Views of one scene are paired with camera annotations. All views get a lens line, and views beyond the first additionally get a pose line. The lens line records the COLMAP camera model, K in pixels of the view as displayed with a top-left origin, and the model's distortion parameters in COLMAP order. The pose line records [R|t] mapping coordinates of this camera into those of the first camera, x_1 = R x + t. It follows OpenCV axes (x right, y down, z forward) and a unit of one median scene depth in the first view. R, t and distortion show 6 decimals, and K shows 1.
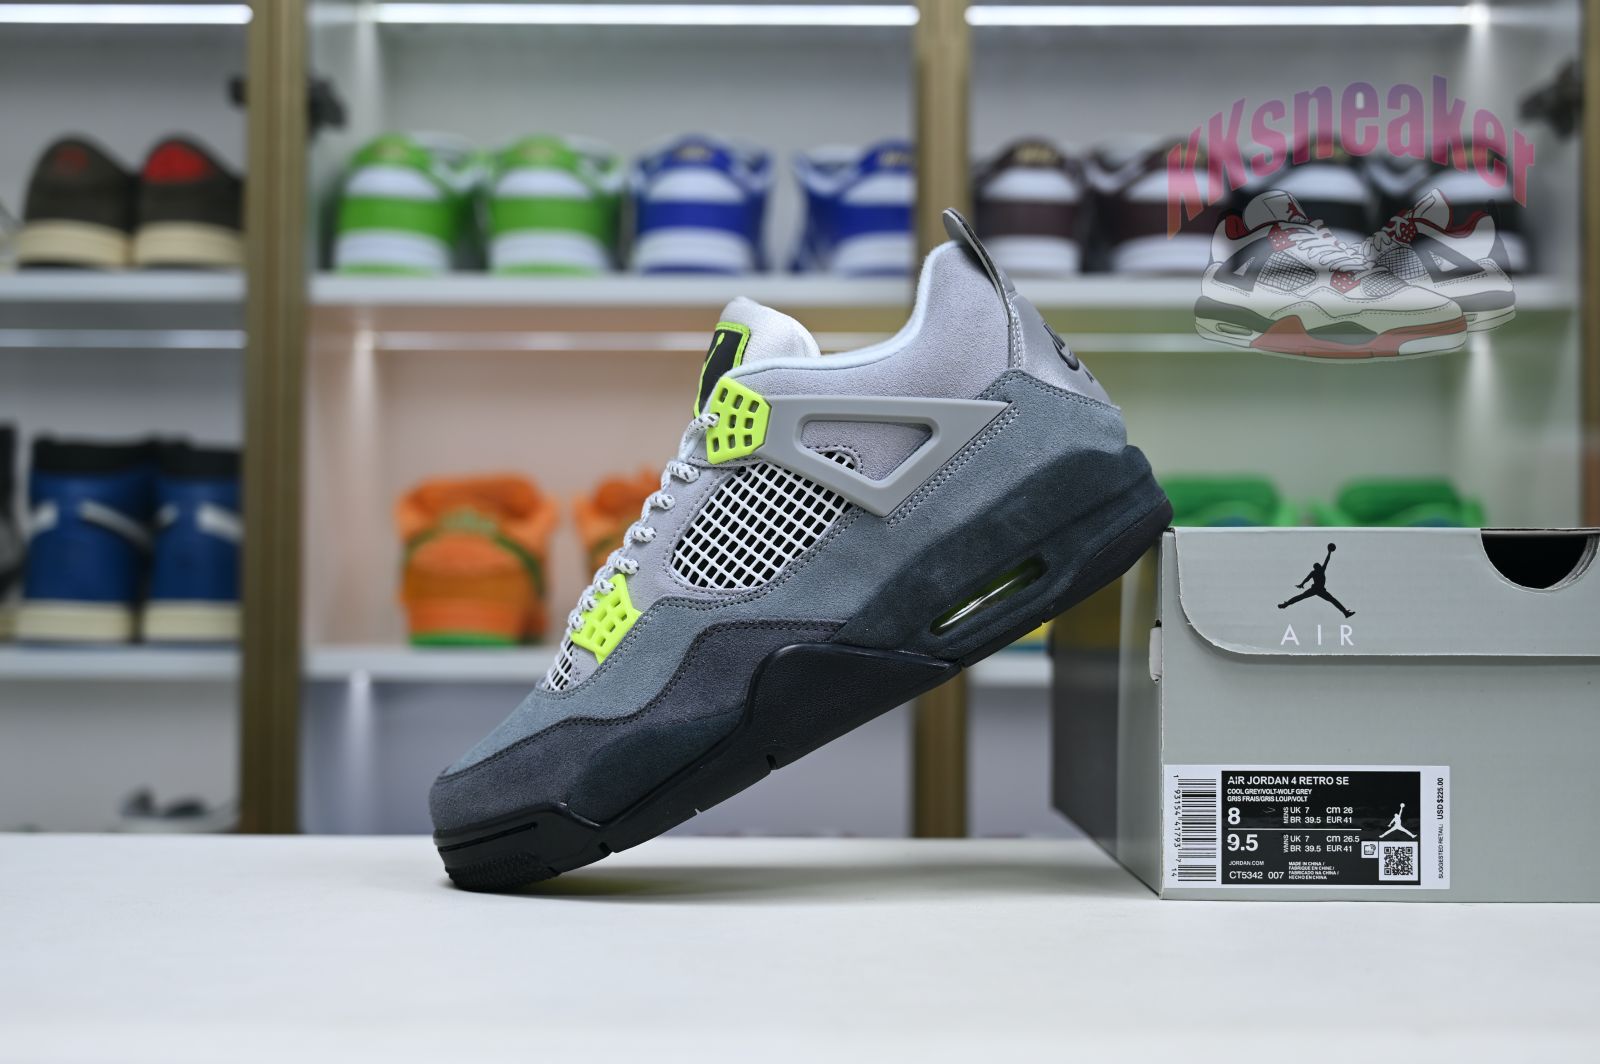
lens RADIAL K [[2141.9, 0, 789.4], [0, 2141.9, 540.8], [0, 0, 1]] dist [-0.007581, 0.000000]
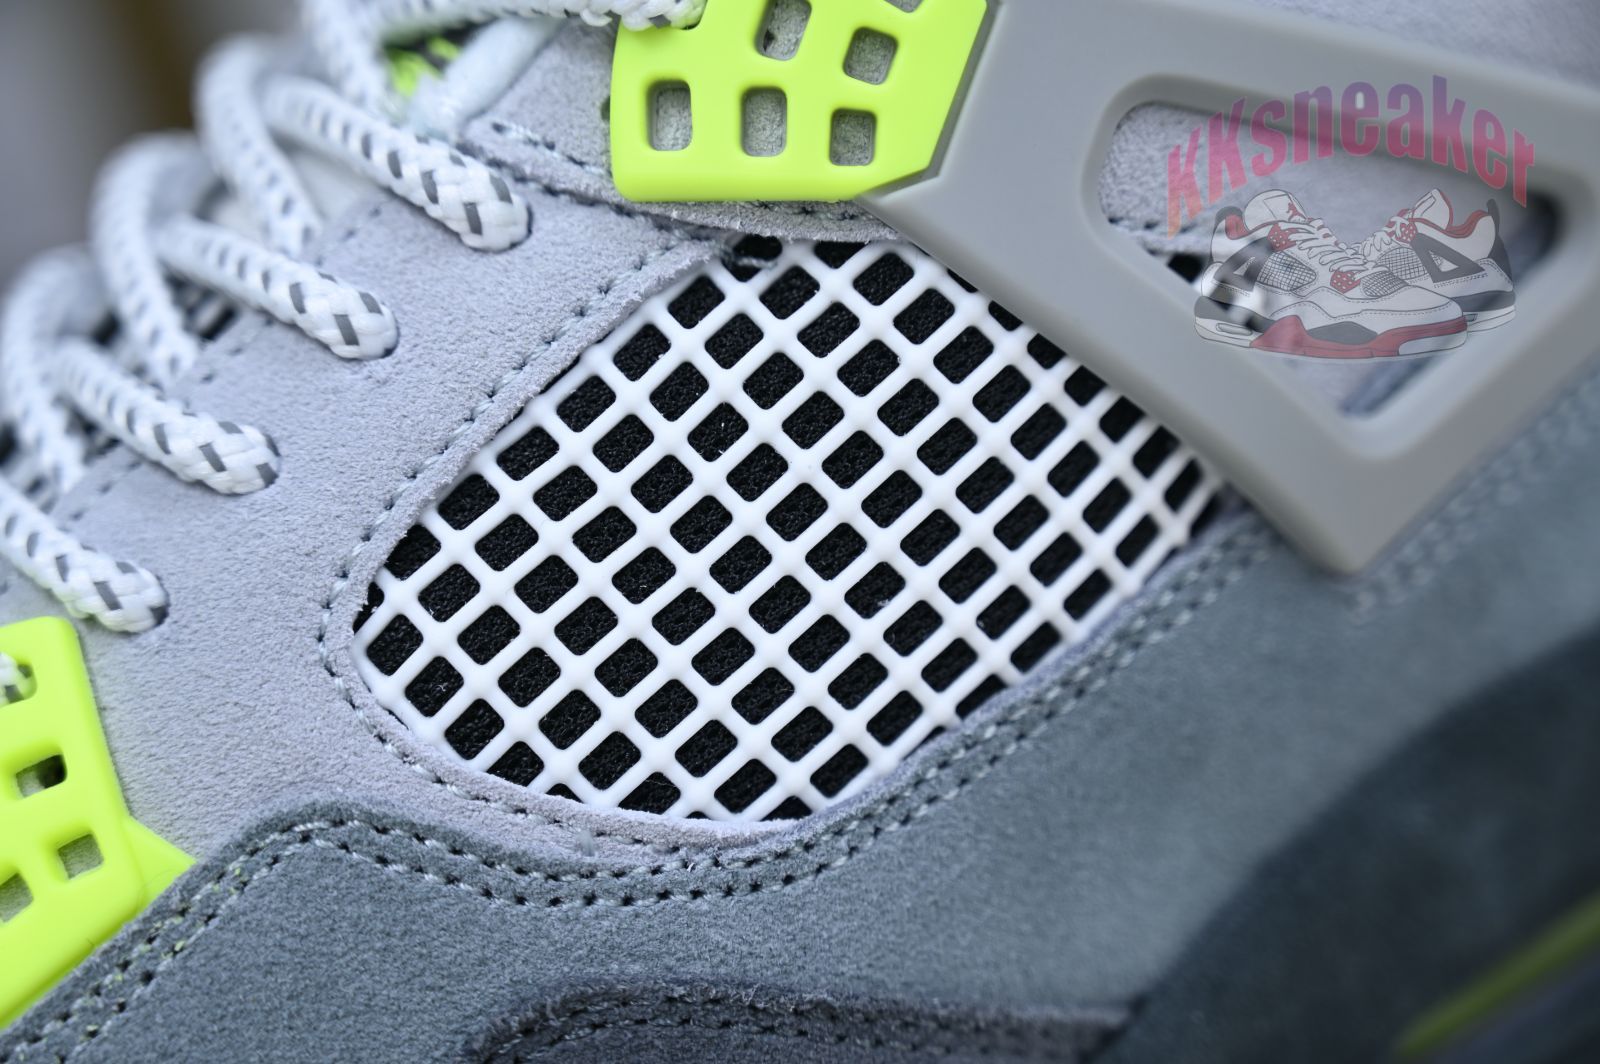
lens RADIAL K [[3380.6, 0, 791.9], [0, 3380.6, 536.9], [0, 0, 1]] dist [0.017491, 0.000000]
pose [[0.883930, 0.106704, 0.455283, -0.170162], [-0.199917, 0.966386, 0.161649, -0.060890], [-0.422731, -0.233905, 0.875549, 0.701795]]
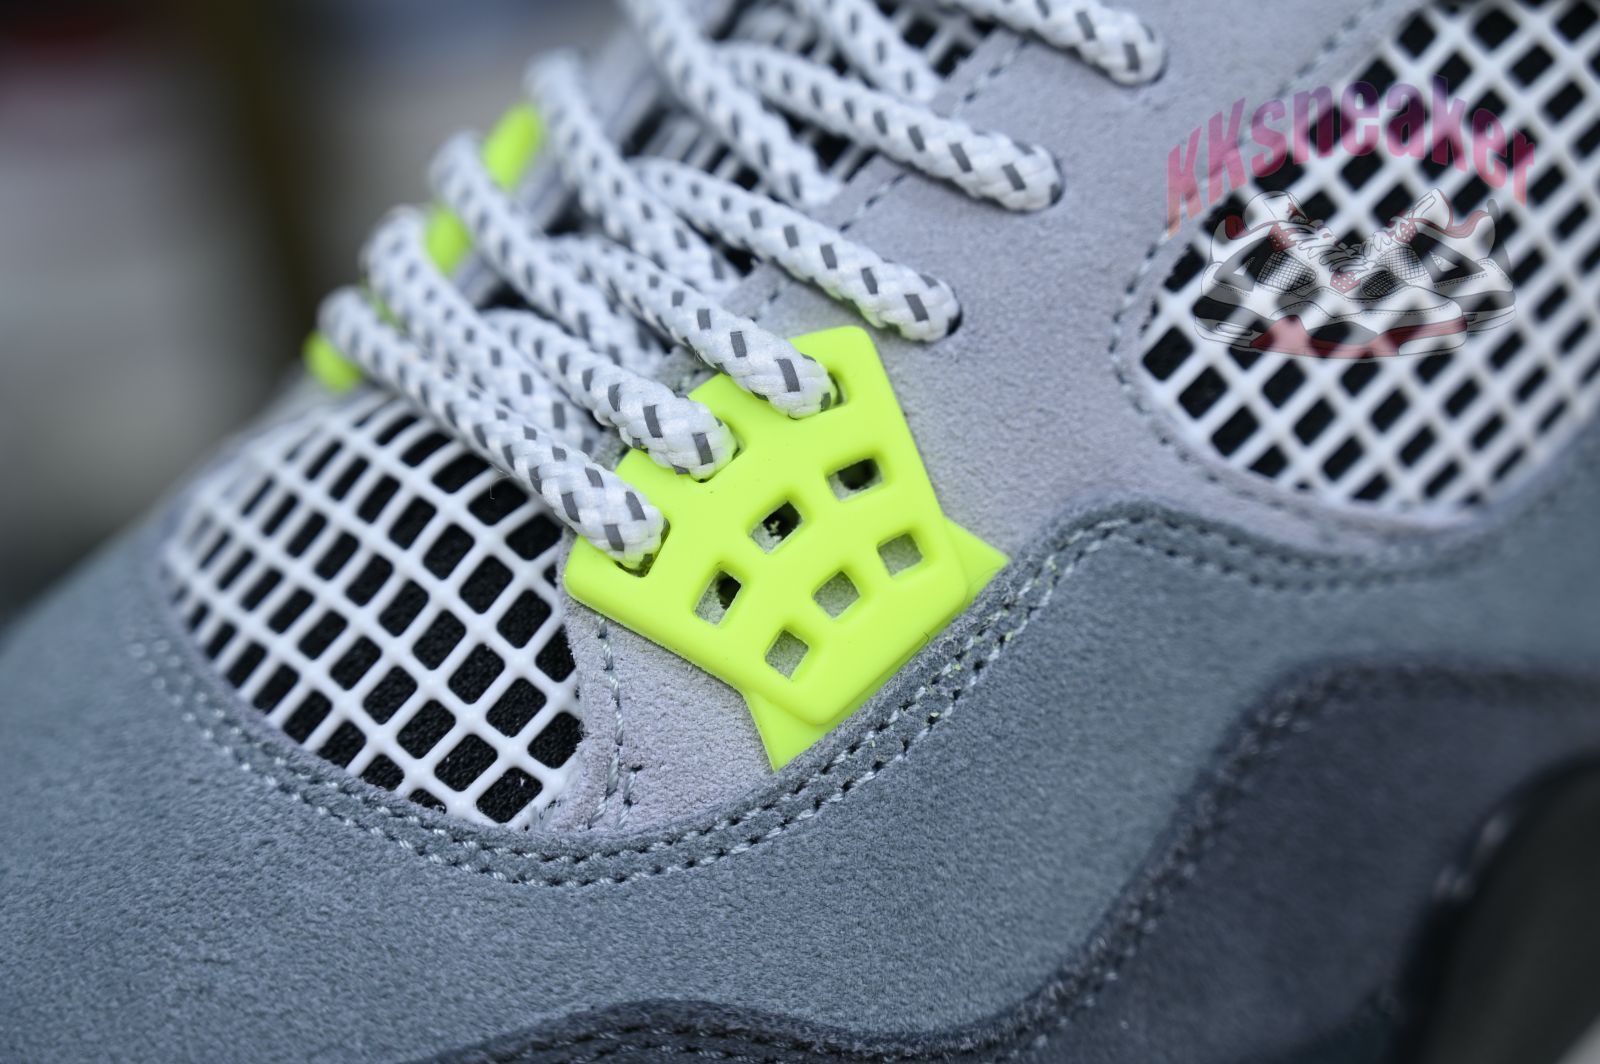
lens RADIAL K [[3380.6, 0, 794.6], [0, 3380.6, 539.4], [0, 0, 1]] dist [0.017491, 0.000000]
pose [[0.707739, 0.030100, 0.705832, -0.333072], [-0.261053, 0.939523, 0.221693, -0.039738], [-0.656473, -0.341160, 0.672795, 0.785044]]
